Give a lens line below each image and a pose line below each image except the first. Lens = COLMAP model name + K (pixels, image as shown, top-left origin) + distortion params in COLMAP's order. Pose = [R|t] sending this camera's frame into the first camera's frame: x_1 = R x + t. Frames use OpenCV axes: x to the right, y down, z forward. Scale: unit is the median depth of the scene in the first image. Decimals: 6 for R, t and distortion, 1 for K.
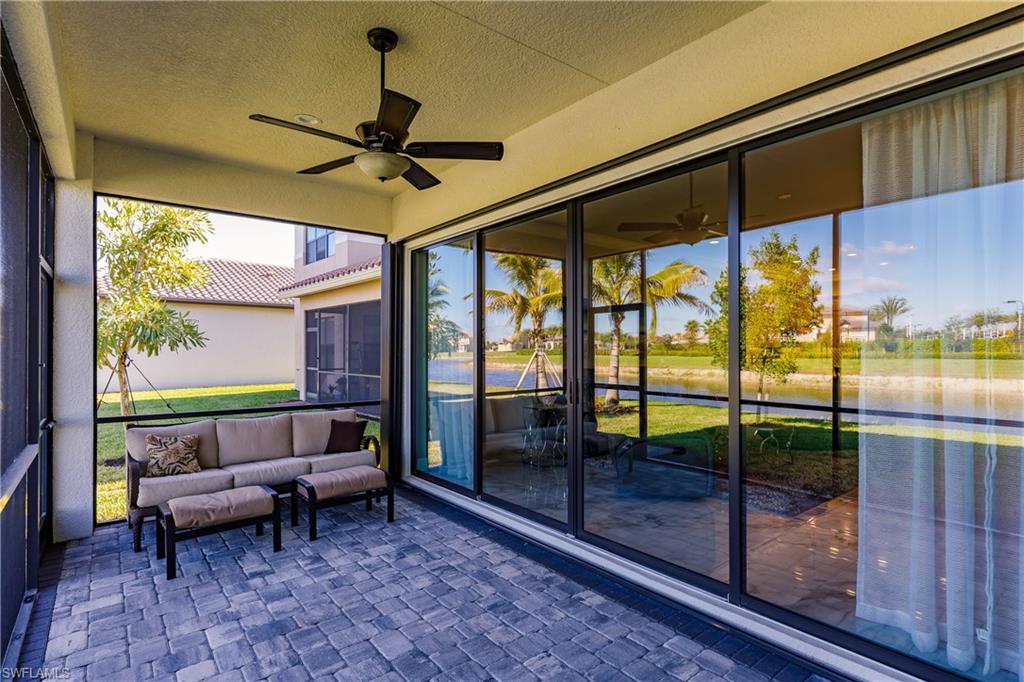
lens RADIAL K [[520.3, 0, 514.2], [0, 520.3, 348.3], [0, 0, 1]] dist [0.000055, -0.000097]
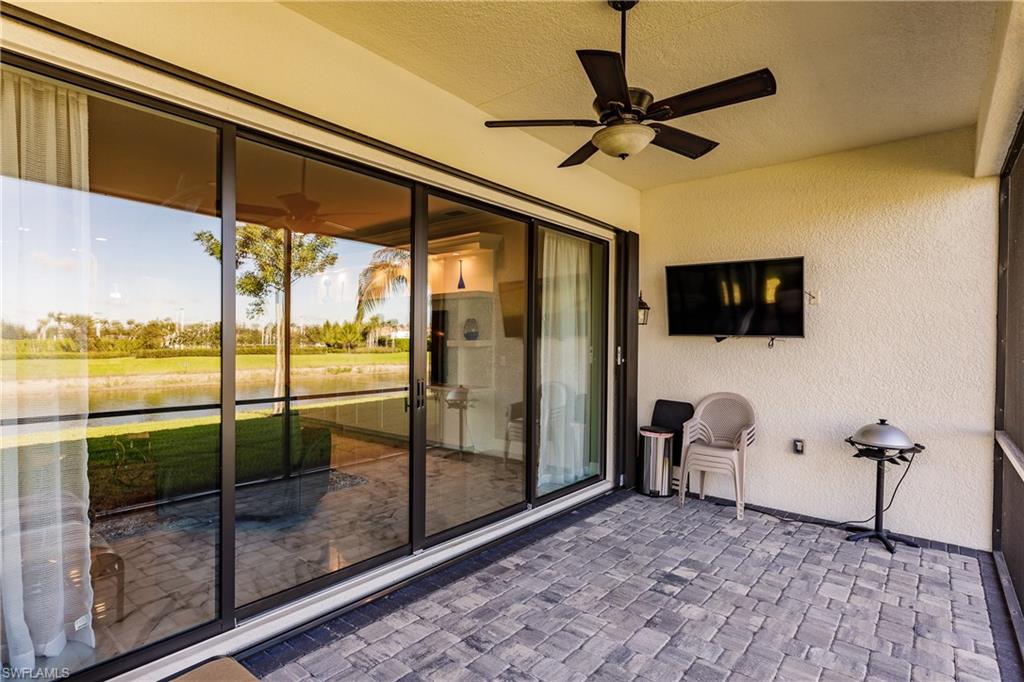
lens RADIAL K [[520.3, 0, 513.7], [0, 520.3, 336.6], [0, 0, 1]] dist [0.000055, -0.000097]
pose [[-0.214222, 0.018621, 0.976608, -0.901345], [-0.001094, 0.999813, -0.019303, 0.002990], [-0.976784, -0.005203, -0.214162, 1.137074]]
